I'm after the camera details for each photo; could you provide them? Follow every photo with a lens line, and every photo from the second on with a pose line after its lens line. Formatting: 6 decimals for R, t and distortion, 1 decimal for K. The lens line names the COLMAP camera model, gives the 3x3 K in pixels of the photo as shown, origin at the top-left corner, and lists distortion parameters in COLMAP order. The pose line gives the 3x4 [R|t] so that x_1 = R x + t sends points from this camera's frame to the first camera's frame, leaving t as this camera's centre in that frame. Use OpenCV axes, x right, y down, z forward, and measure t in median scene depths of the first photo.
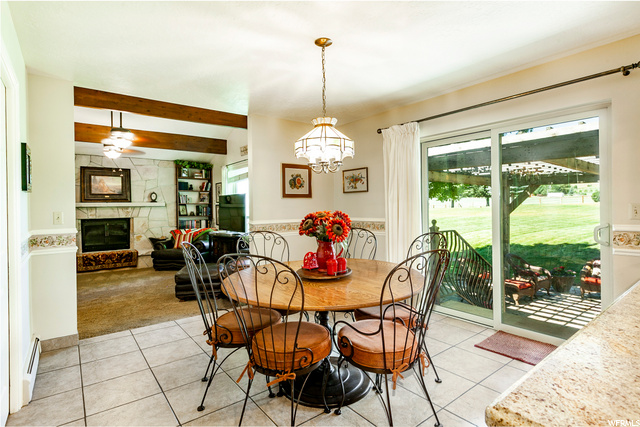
lens RADIAL K [[328.1, 0, 319.4], [0, 328.1, 207.7], [0, 0, 1]] dist [0.001483, -0.000005]
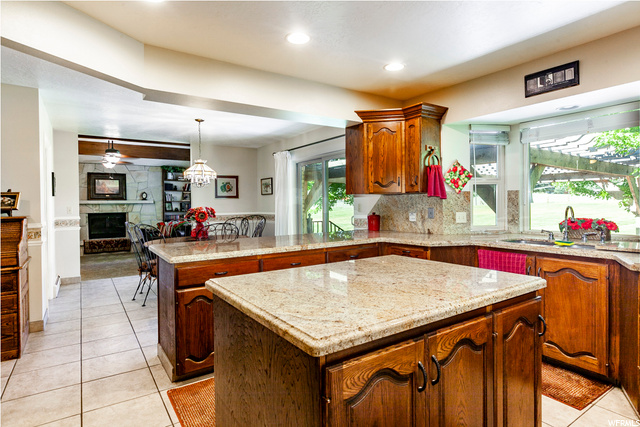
lens RADIAL K [[354.2, 0, 318.8], [0, 354.2, 208.1], [0, 0, 1]] dist [0.005313, 0.001284]
pose [[0.997826, 0.003862, -0.065785, 0.261288], [-0.003231, 0.999948, 0.009691, -0.002031], [0.065819, -0.009458, 0.997787, -0.320422]]
